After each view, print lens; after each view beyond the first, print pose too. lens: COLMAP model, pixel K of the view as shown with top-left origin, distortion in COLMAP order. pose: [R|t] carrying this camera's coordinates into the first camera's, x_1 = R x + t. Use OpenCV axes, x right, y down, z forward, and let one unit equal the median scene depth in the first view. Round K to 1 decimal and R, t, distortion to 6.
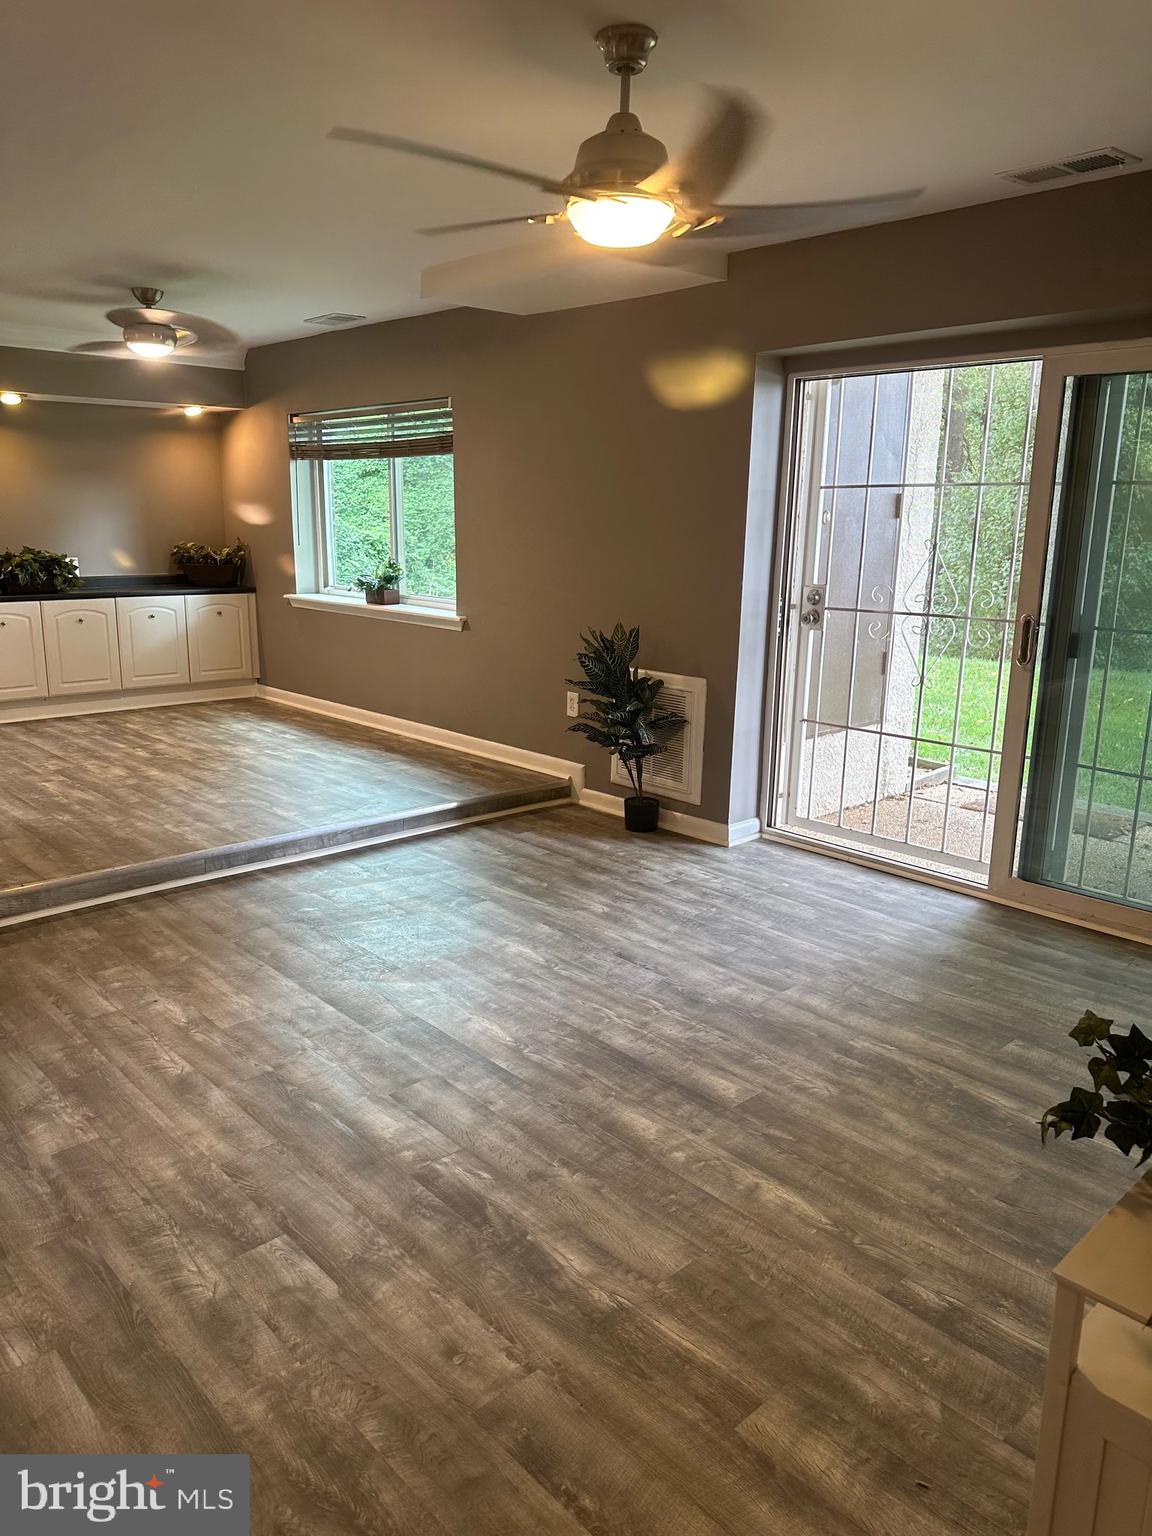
lens RADIAL K [[1068.6, 0, 576.0], [0, 1068.6, 768.0], [0, 0, 1]] dist [0.175790, -0.358913]
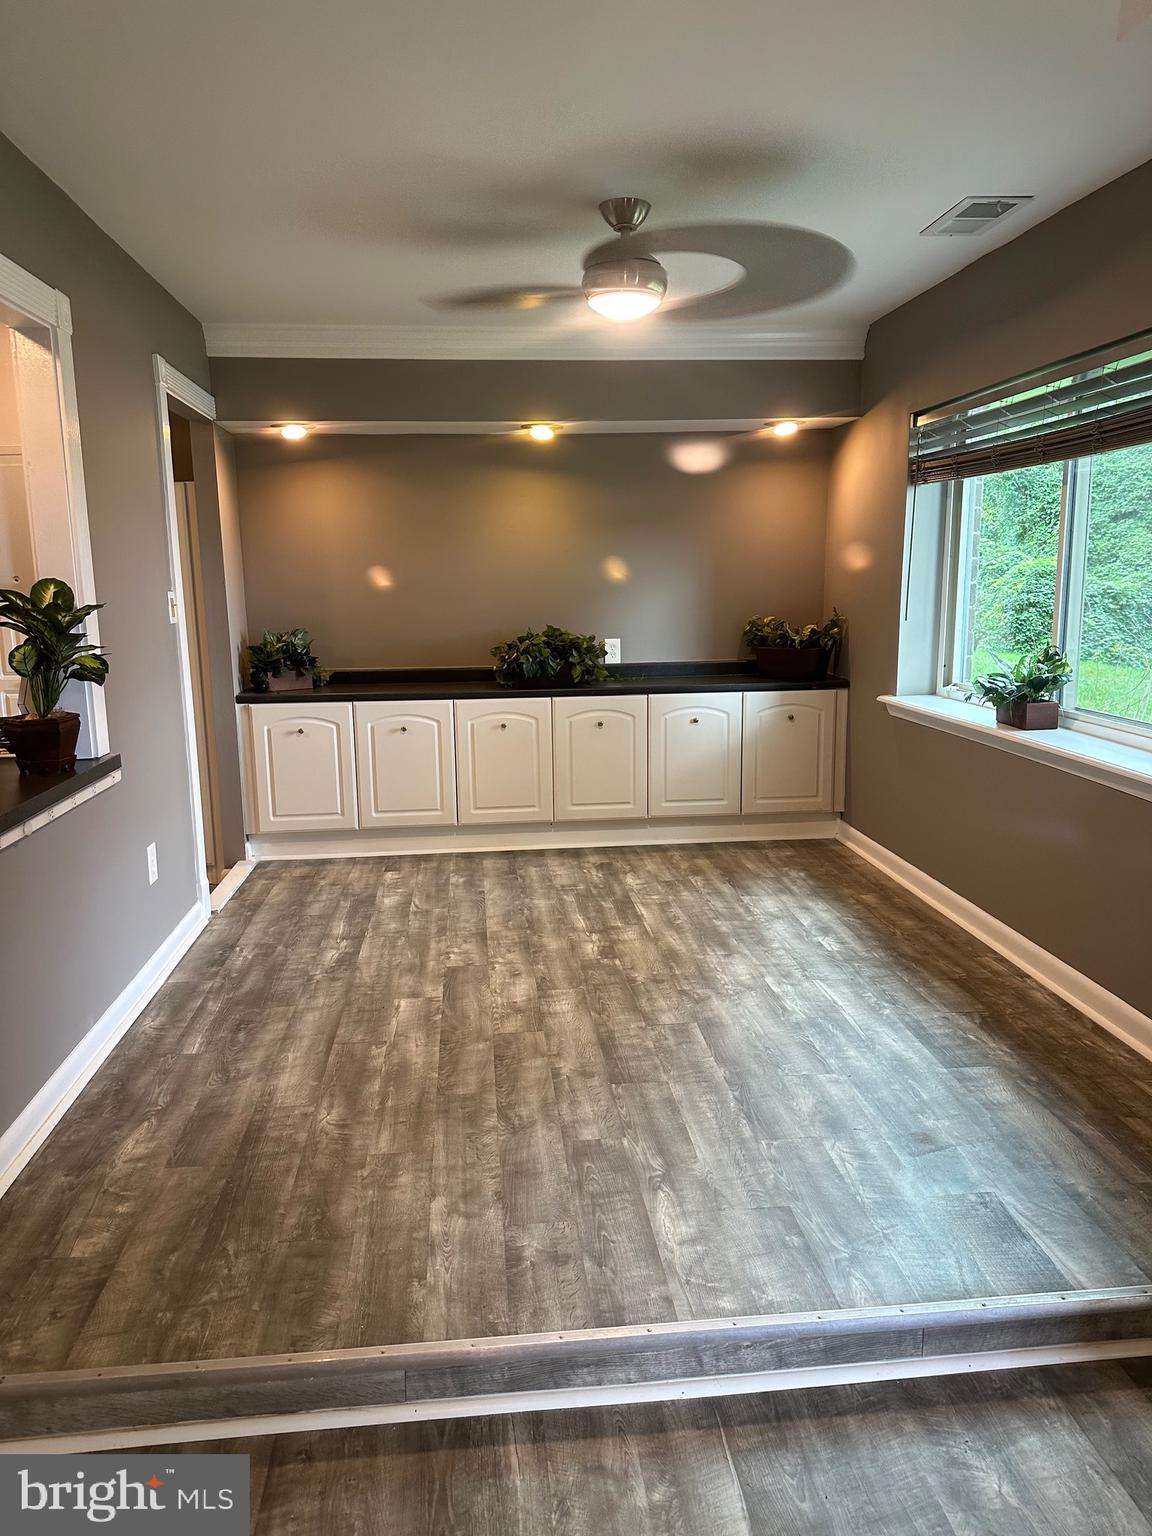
lens RADIAL K [[1080.3, 0, 568.3], [0, 1080.3, 767.5], [0, 0, 1]] dist [0.074805, -0.125615]
pose [[0.794976, 0.083019, -0.600934, -0.048137], [-0.112099, 0.993636, -0.011025, -0.162267], [0.596194, 0.076129, 0.799223, 0.687056]]
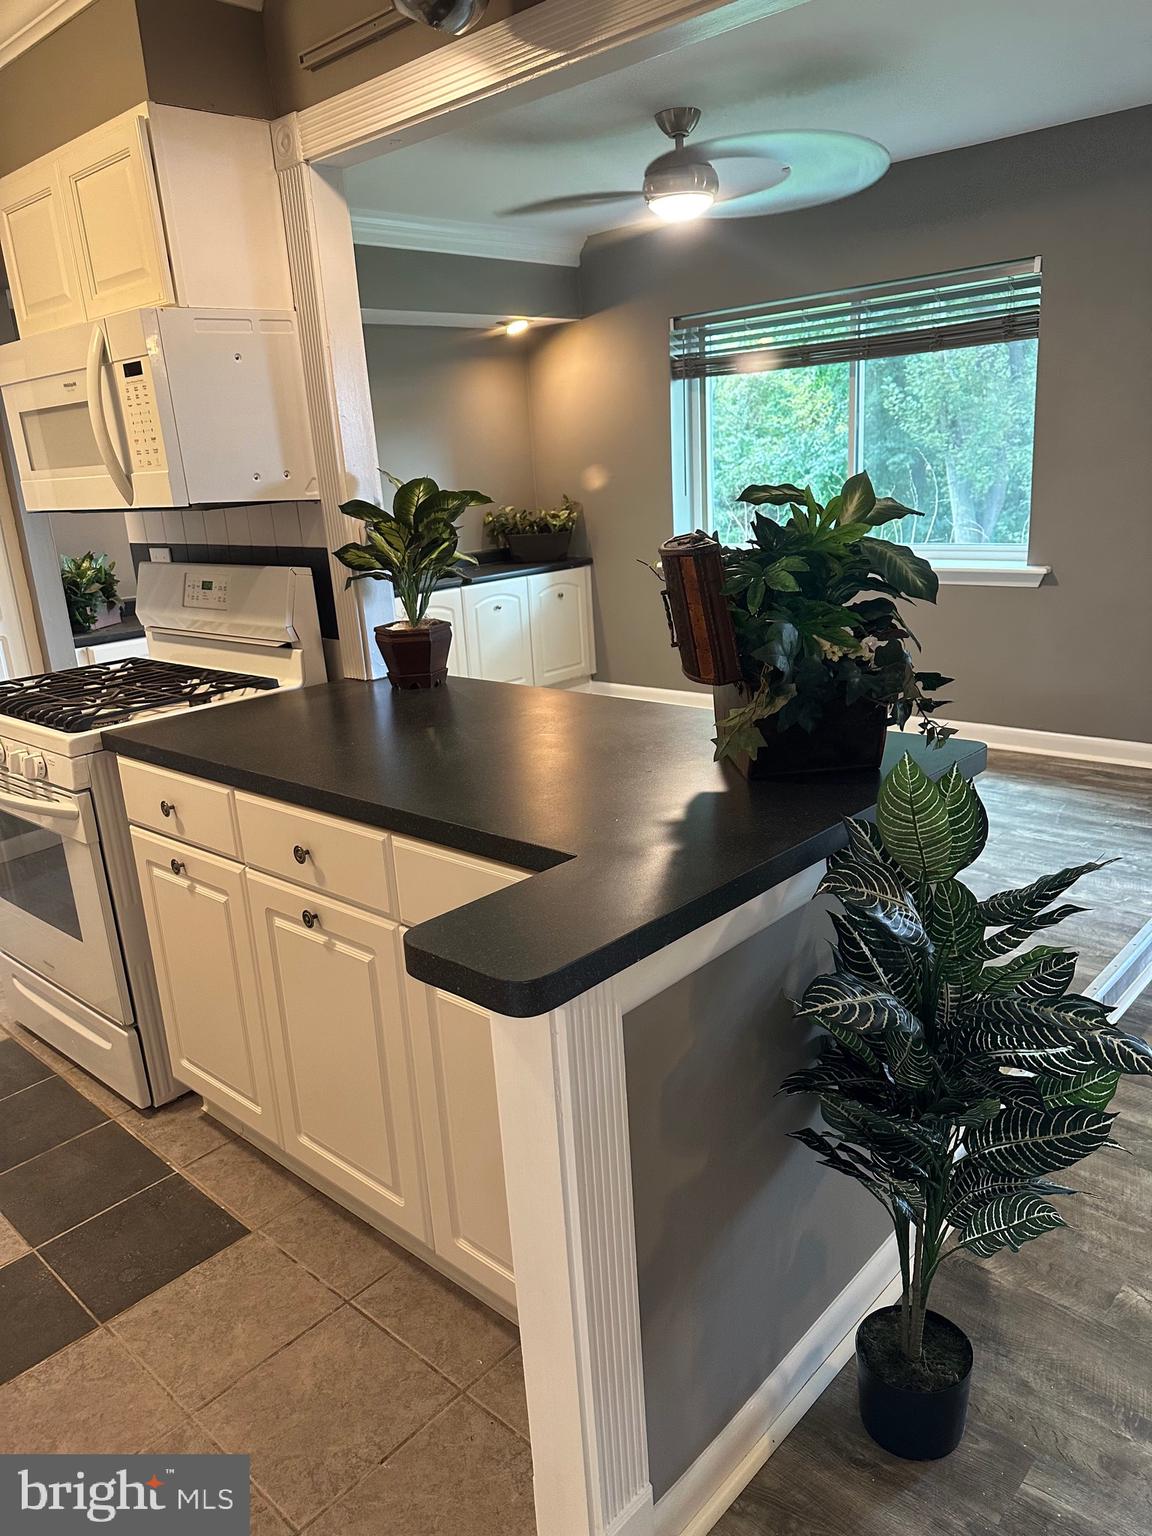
lens RADIAL K [[1088.5, 0, 581.2], [0, 1088.5, 773.8], [0, 0, 1]] dist [0.047826, -0.048873]
pose [[0.994450, -0.092547, 0.050037, -0.672421], [0.089754, 0.994419, 0.055446, -0.105440], [-0.054889, -0.050647, 0.997207, 0.408435]]
